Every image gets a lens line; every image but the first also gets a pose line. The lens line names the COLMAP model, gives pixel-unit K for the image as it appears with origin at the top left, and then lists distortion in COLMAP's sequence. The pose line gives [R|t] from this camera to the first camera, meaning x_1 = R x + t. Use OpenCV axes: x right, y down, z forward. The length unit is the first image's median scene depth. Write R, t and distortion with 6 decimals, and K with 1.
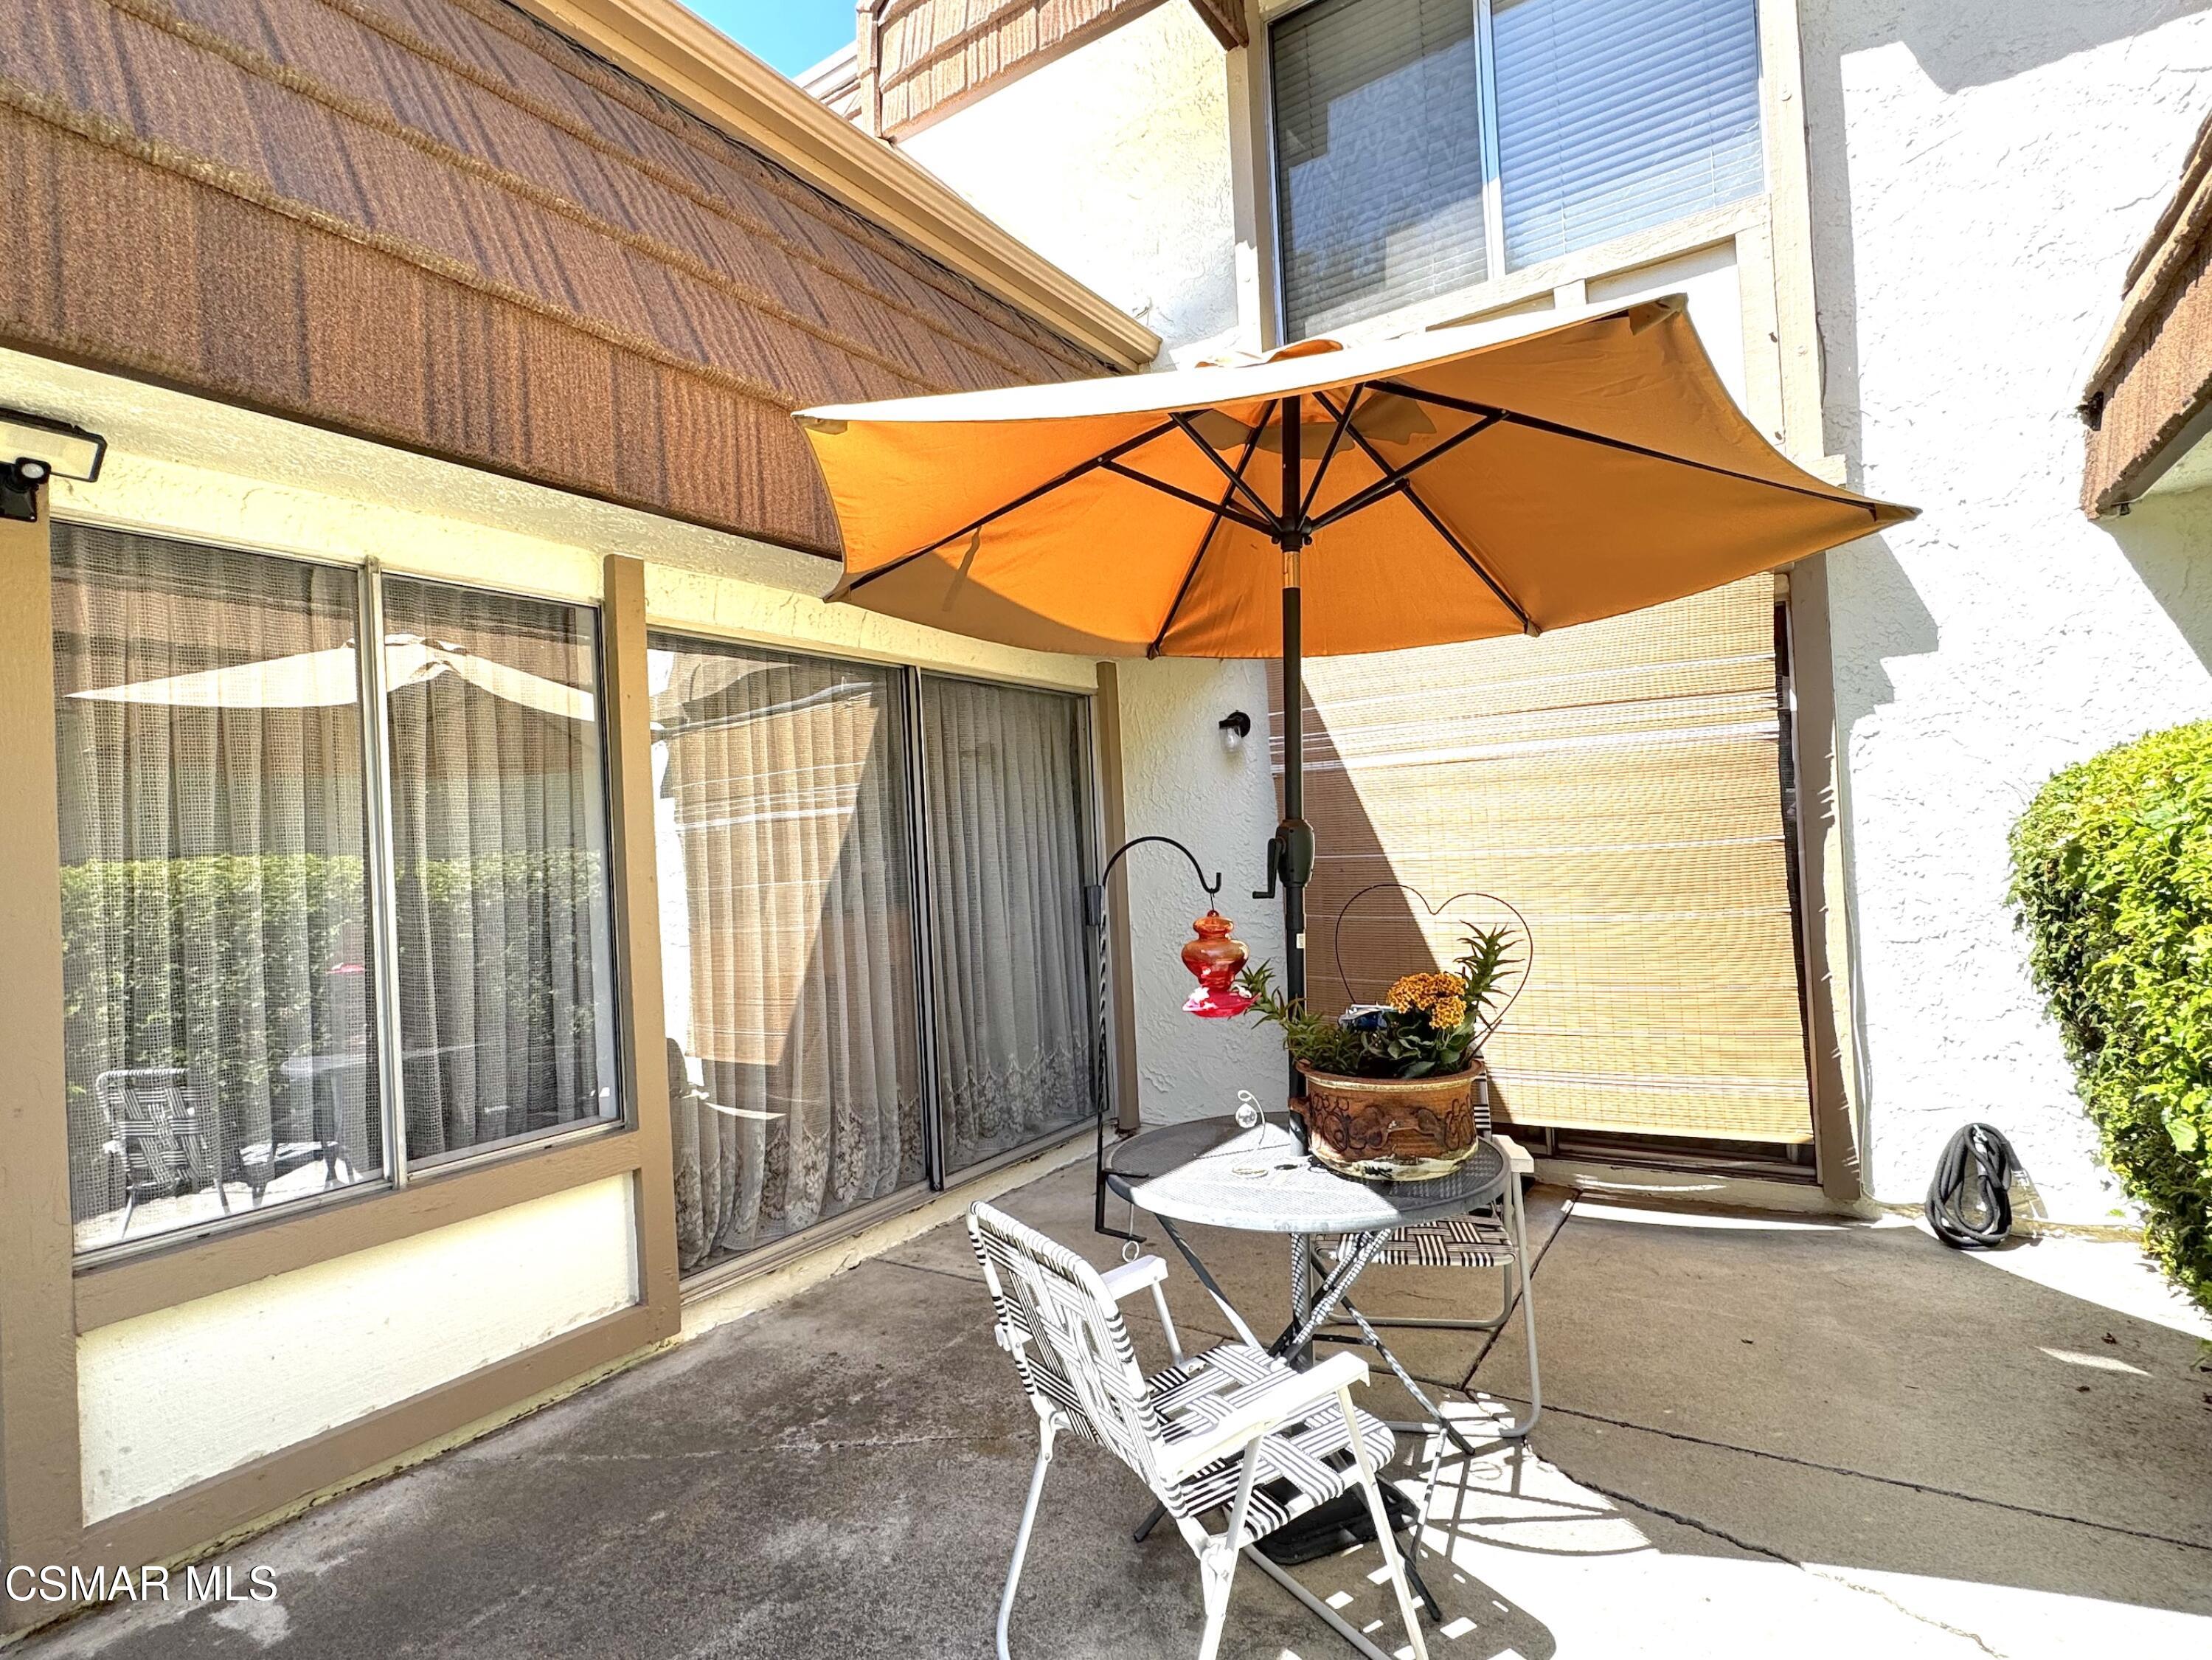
lens RADIAL K [[1105.0, 0, 1104.8], [0, 1105.0, 836.7], [0, 0, 1]] dist [-0.002336, 0.000193]
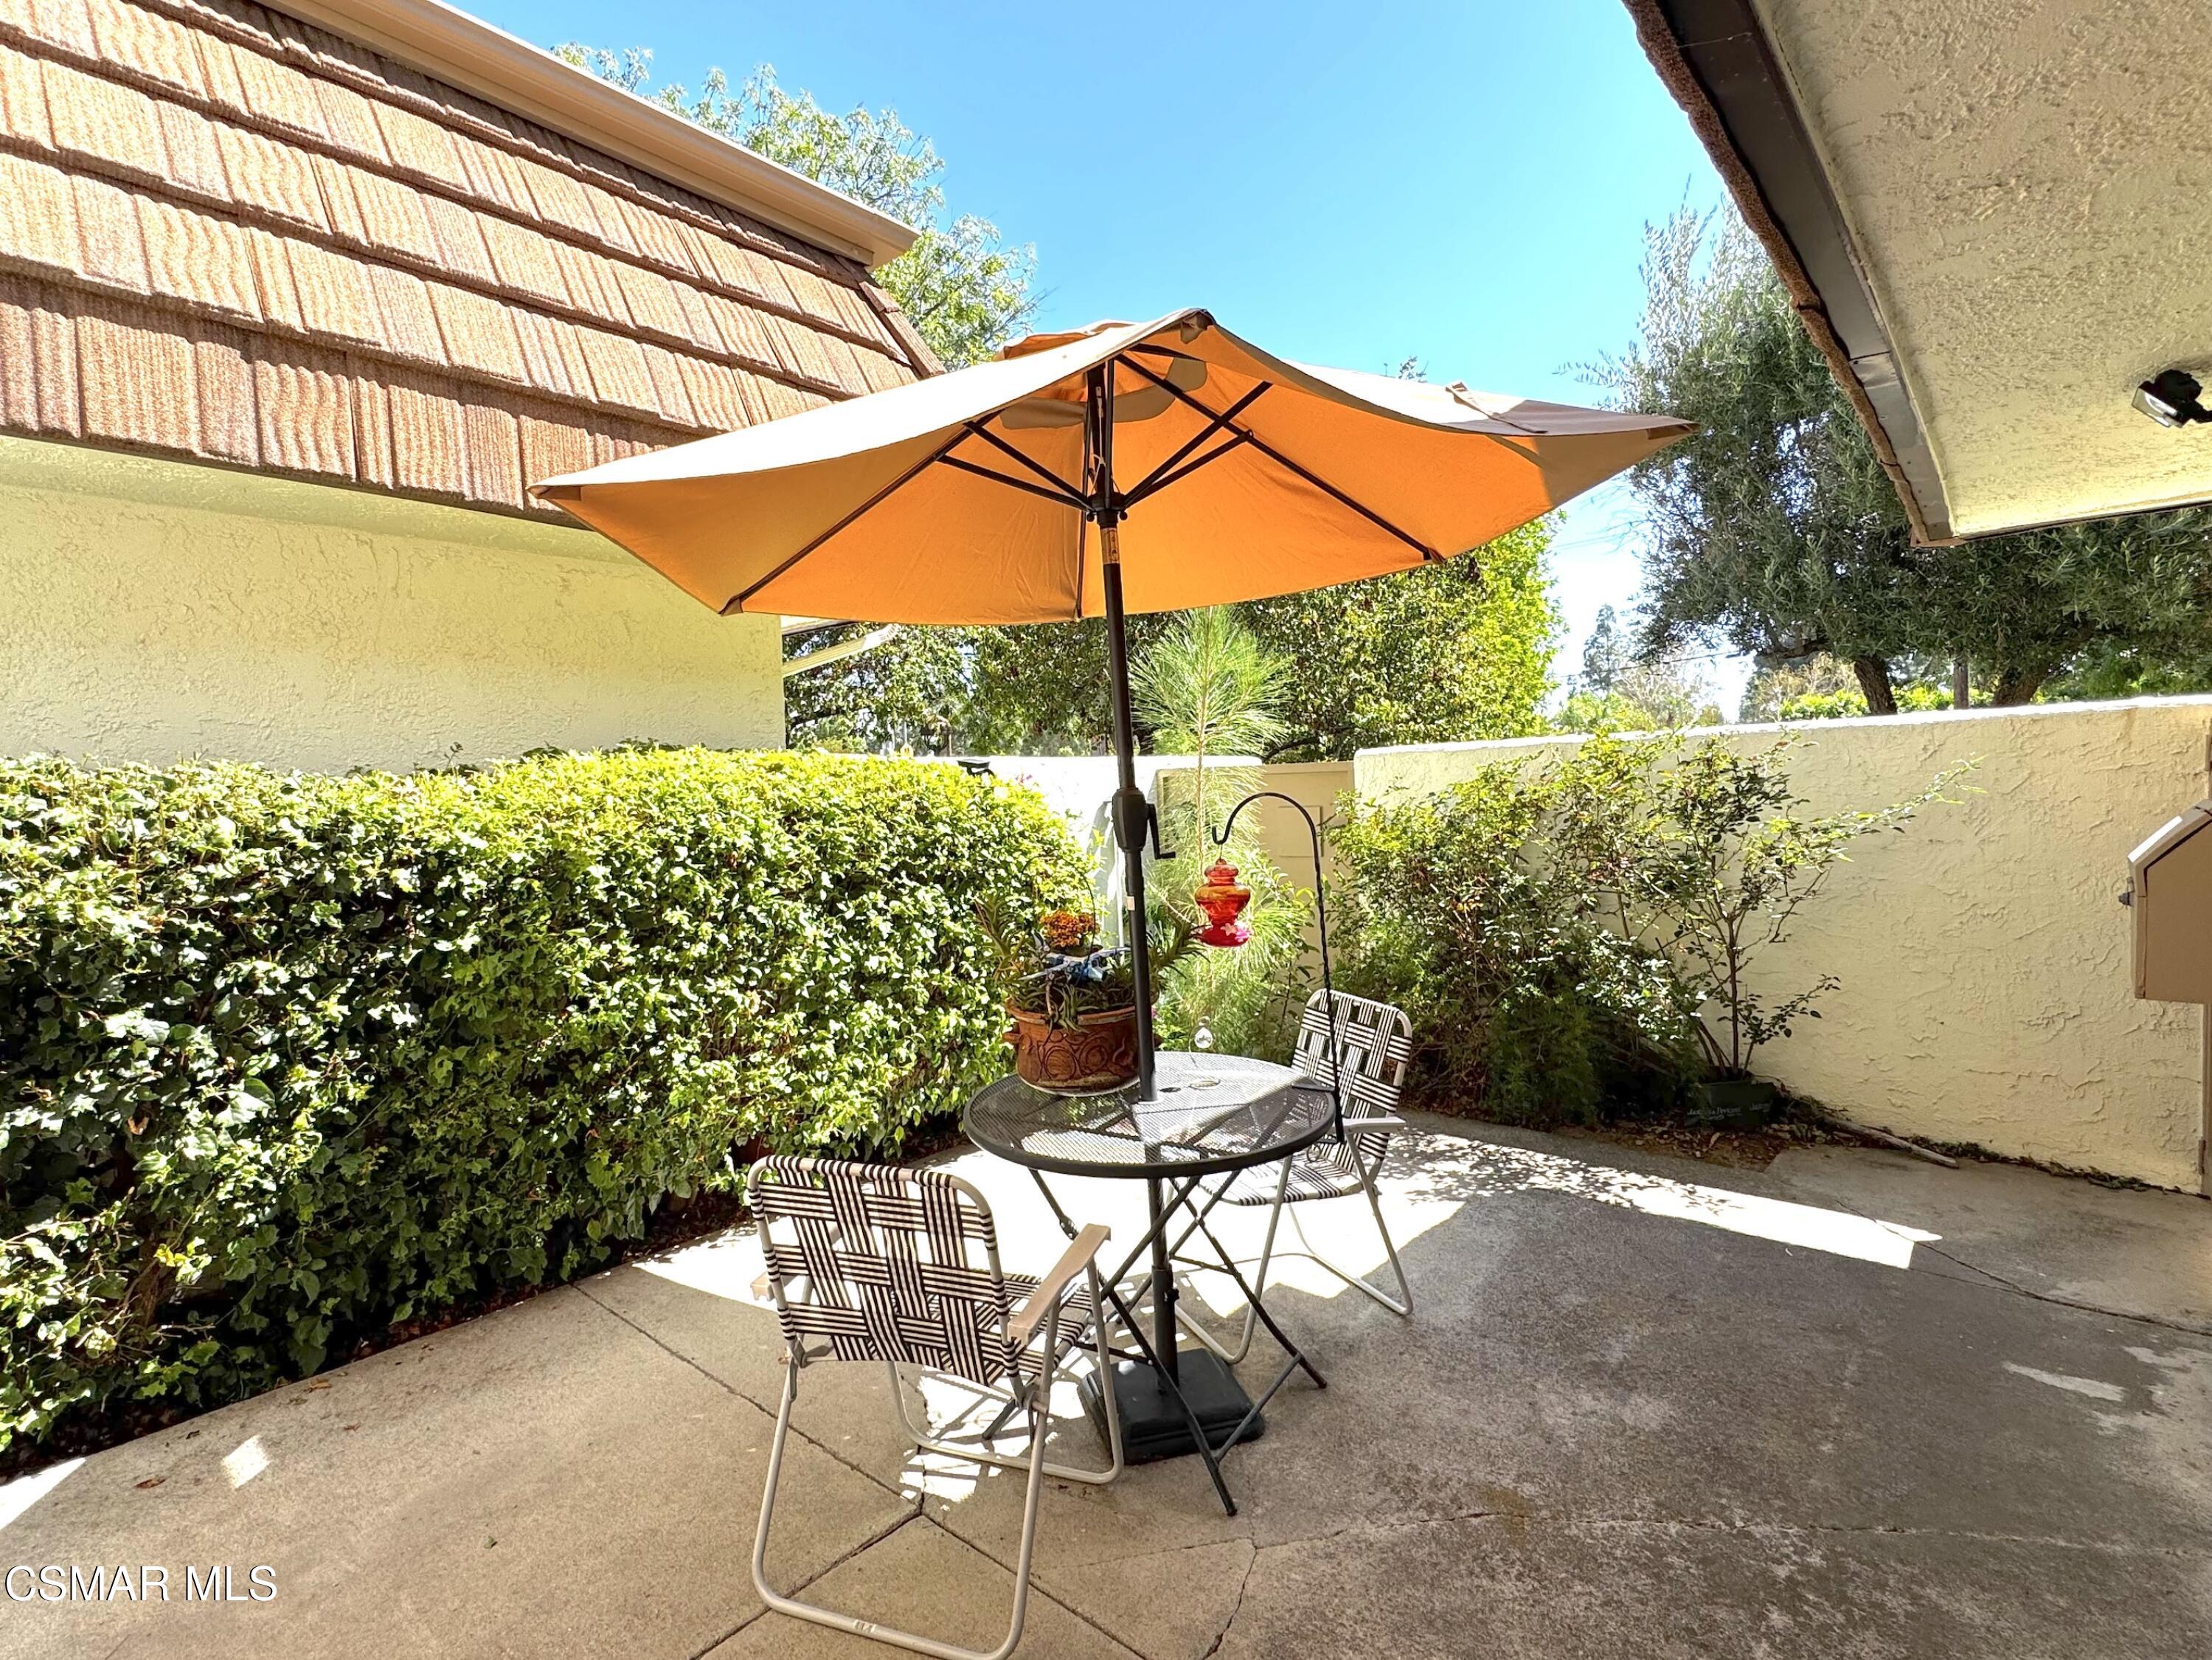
lens RADIAL K [[1105.0, 0, 1104.8], [0, 1105.0, 836.7], [0, 0, 1]] dist [-0.002336, 0.000193]
pose [[-0.987990, 0.074865, 0.135169, 0.052260], [0.080101, 0.996216, 0.033716, -0.005615], [-0.132134, 0.044138, -0.990249, 1.964789]]
